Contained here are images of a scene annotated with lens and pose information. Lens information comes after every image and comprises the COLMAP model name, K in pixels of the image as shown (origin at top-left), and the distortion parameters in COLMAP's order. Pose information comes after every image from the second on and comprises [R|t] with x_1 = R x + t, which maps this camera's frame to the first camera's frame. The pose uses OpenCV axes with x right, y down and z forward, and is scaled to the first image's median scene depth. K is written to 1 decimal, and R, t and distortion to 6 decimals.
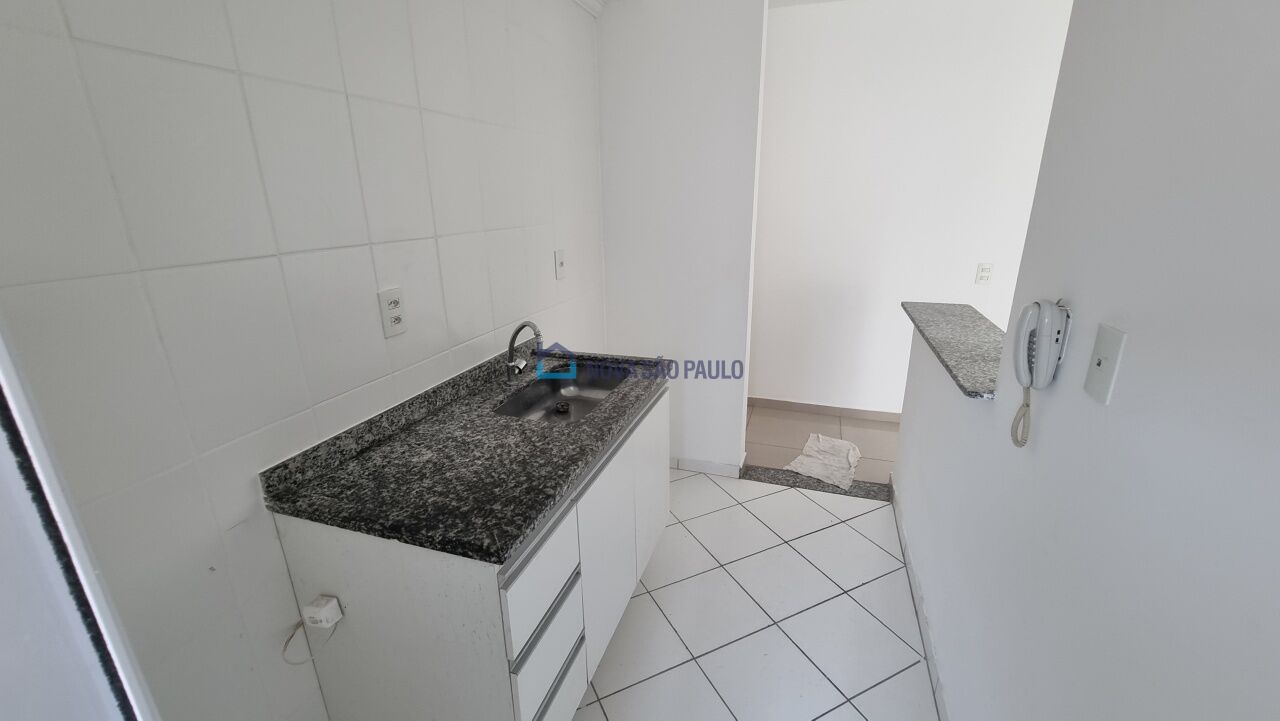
lens RADIAL K [[527.1, 0, 640.0], [0, 527.1, 360.5], [0, 0, 1]] dist [-0.000478, -0.000074]
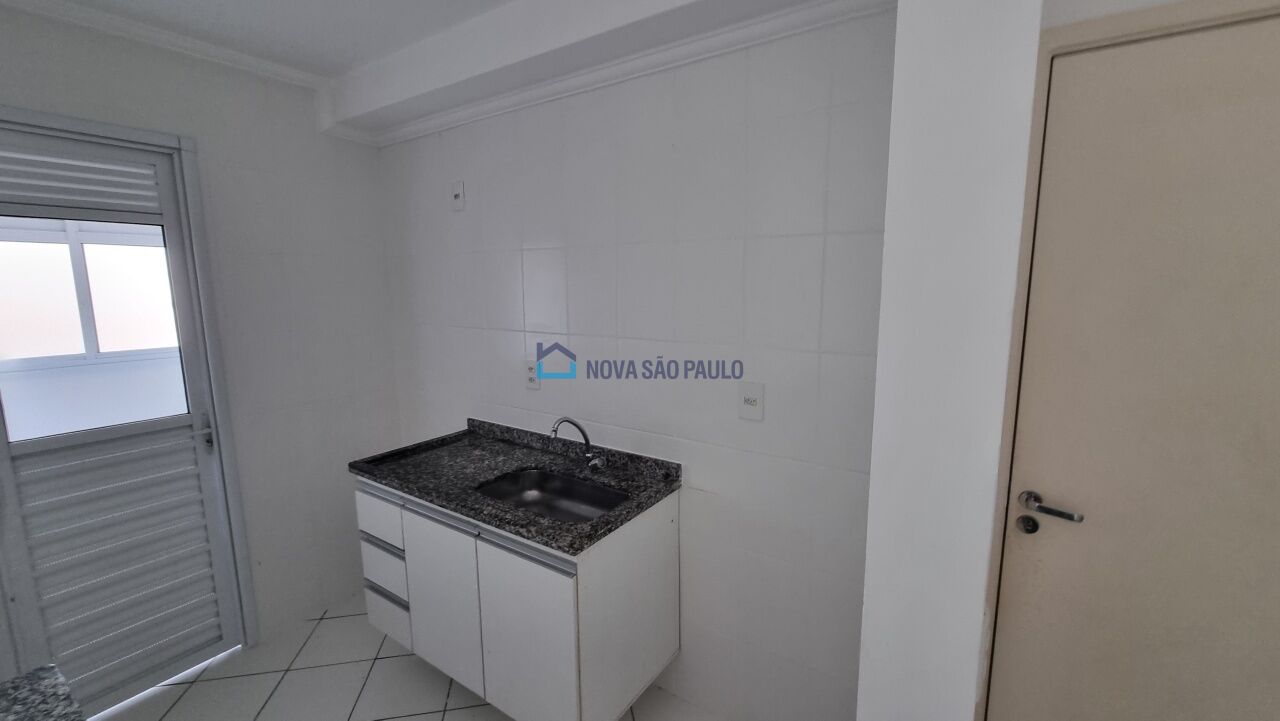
lens RADIAL K [[527.1, 0, 640.0], [0, 527.1, 360.5], [0, 0, 1]] dist [-0.000478, -0.000074]
pose [[-0.268952, 0.158633, -0.950000, 0.973345], [-0.280208, 0.930792, 0.234755, -0.611206], [0.921492, 0.329335, -0.205888, 1.656893]]
